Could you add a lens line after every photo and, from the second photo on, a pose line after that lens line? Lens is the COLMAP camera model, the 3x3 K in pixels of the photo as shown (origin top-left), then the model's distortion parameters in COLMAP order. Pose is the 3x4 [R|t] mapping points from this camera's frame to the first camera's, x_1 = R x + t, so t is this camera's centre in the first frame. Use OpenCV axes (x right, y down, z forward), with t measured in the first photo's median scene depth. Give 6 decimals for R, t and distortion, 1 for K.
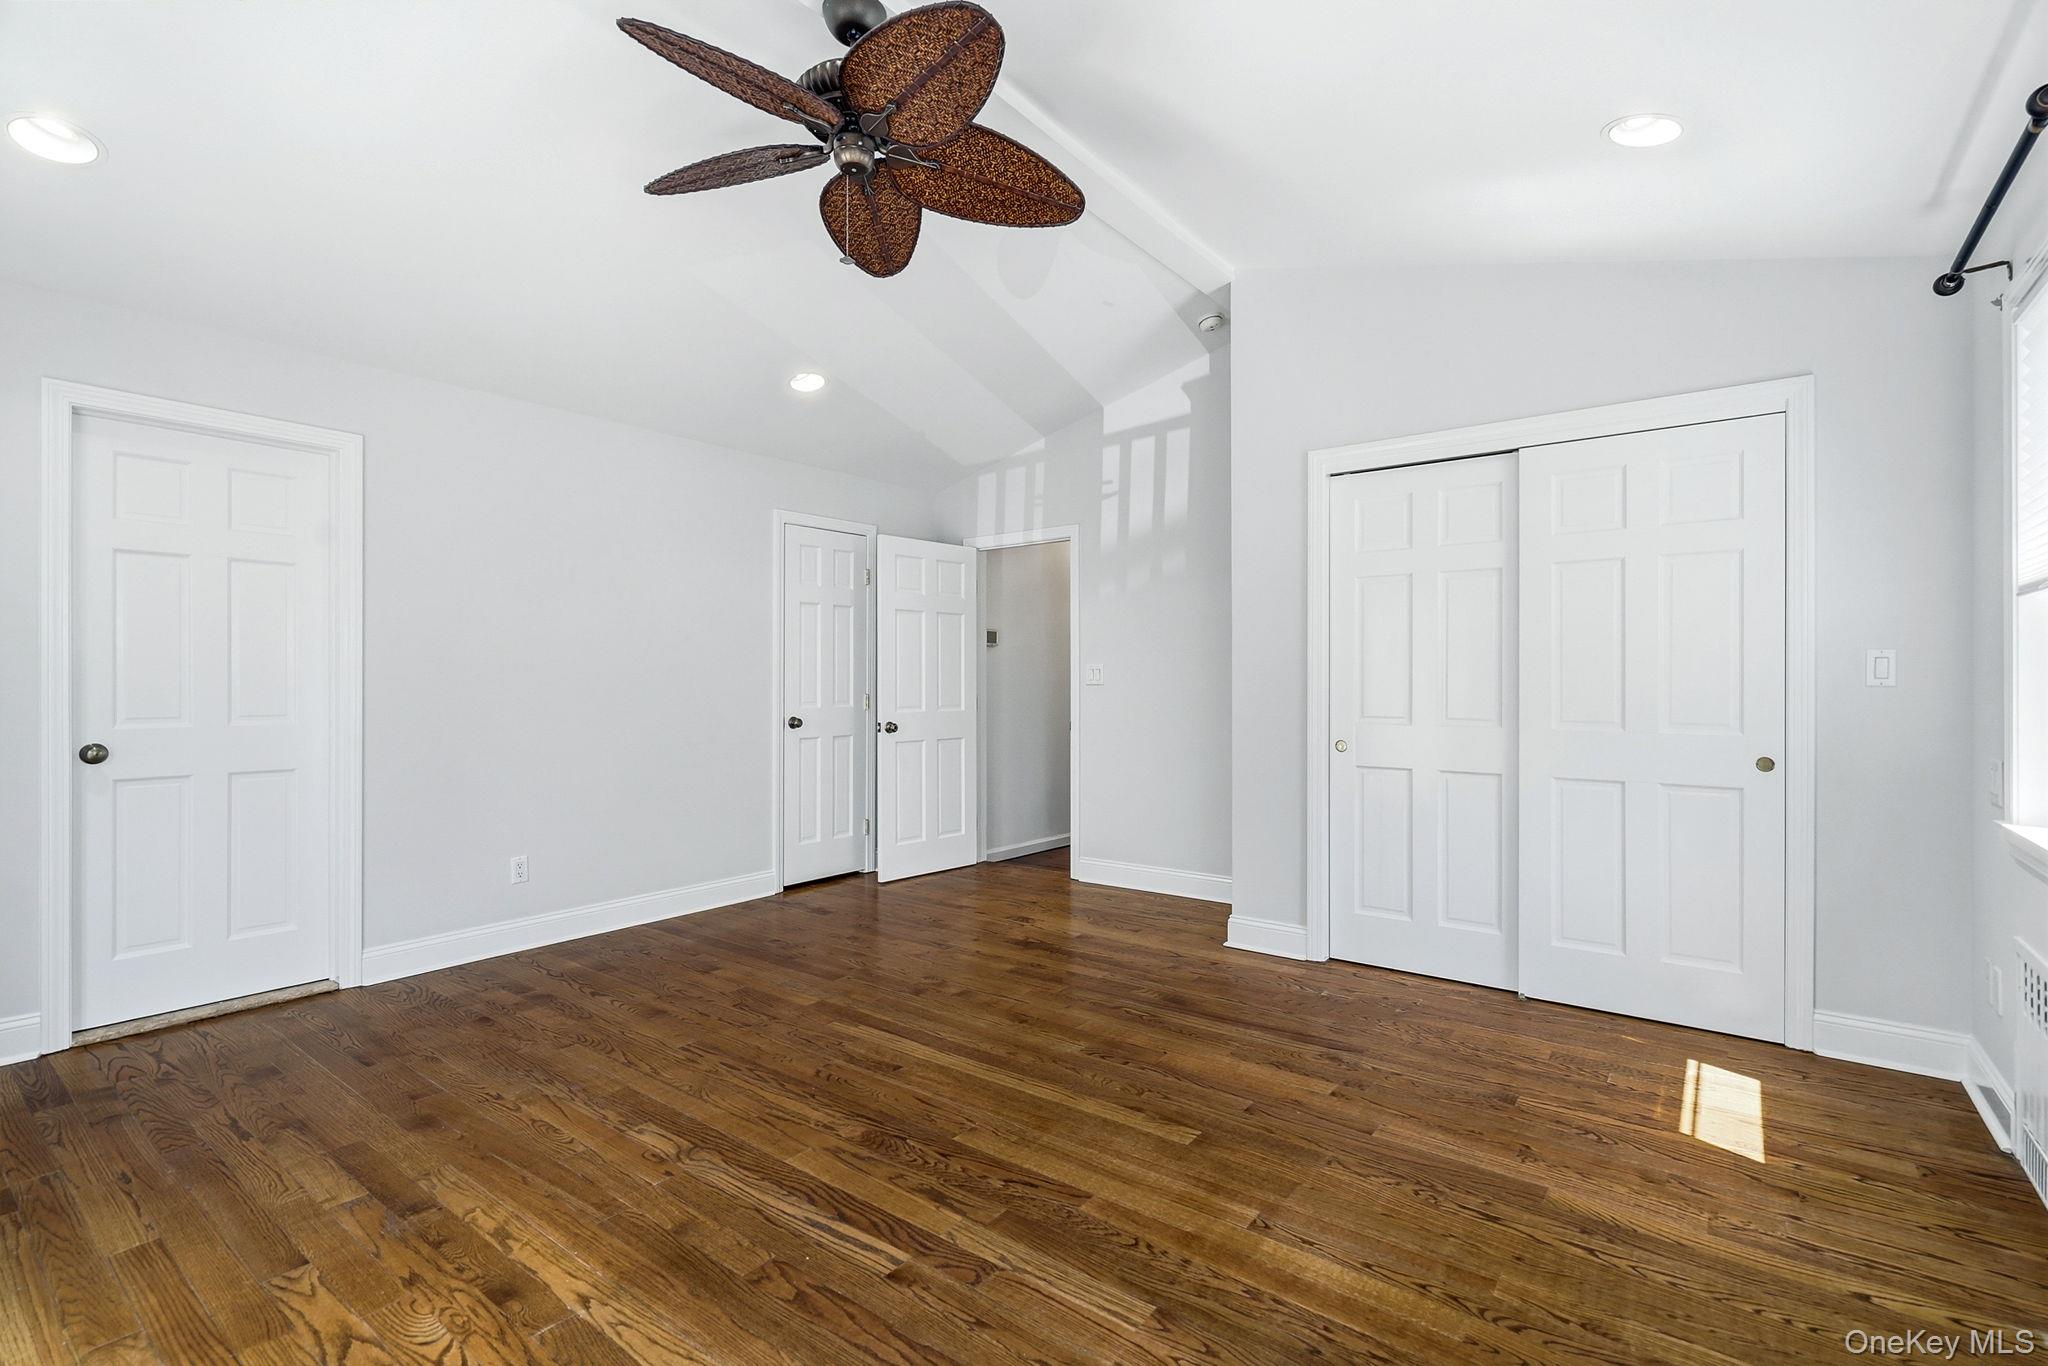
lens RADIAL K [[925.2, 0, 1026.9], [0, 925.2, 686.9], [0, 0, 1]] dist [0.000428, -0.000098]
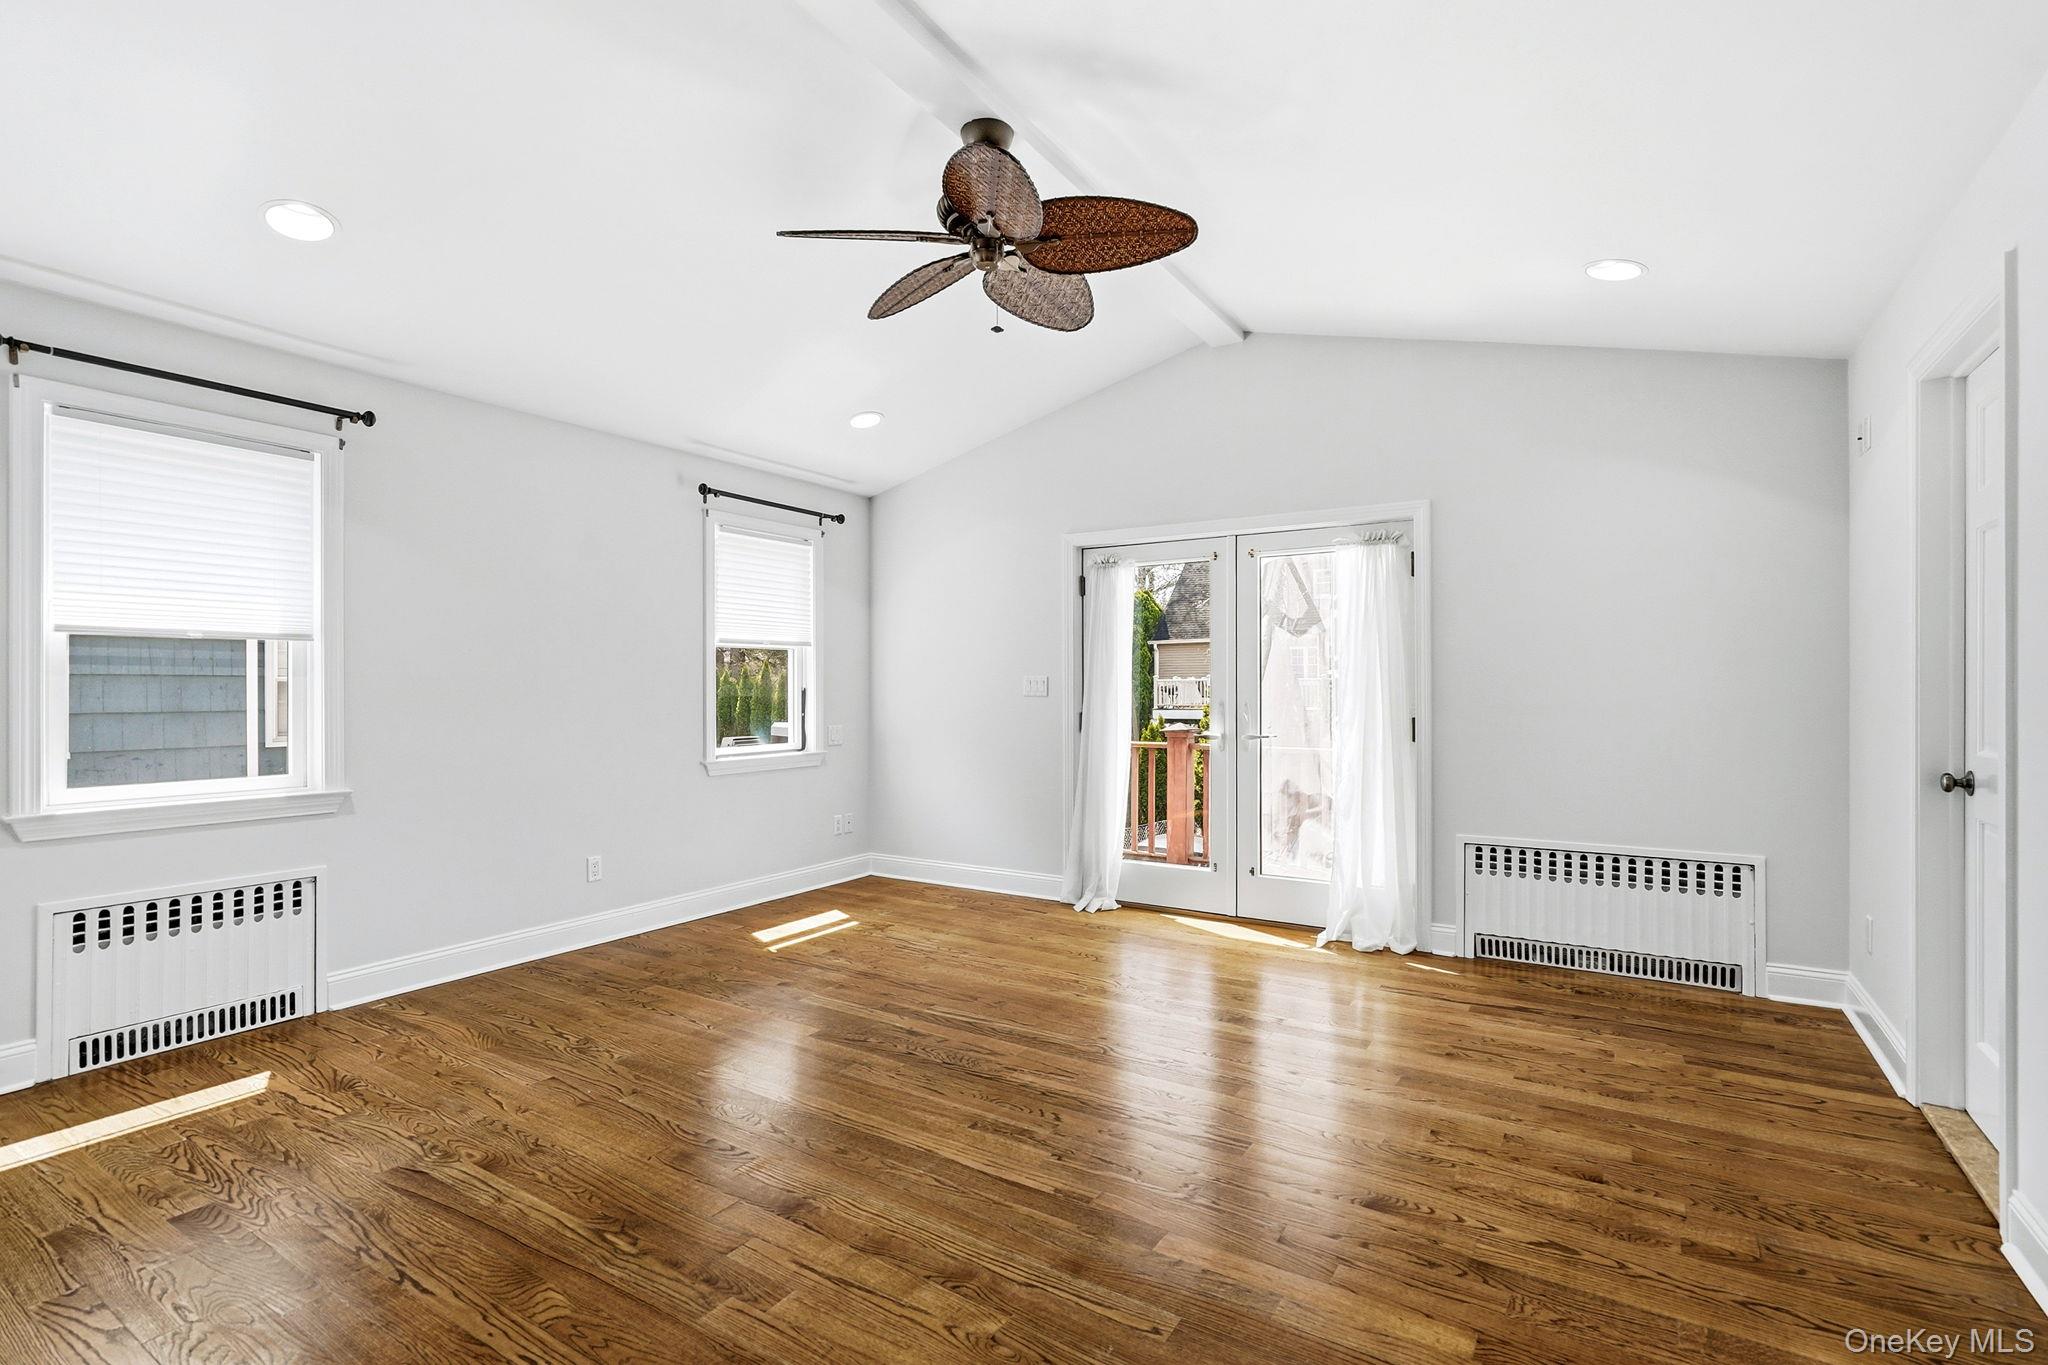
lens RADIAL K [[925.2, 0, 1023.5], [0, 925.2, 683.0], [0, 0, 1]] dist [0.000428, -0.000098]
pose [[-0.996369, 0.002681, -0.085099, -0.128516], [0.003181, 0.999978, -0.005744, -0.015738], [0.085082, -0.005994, -0.996356, 2.159839]]
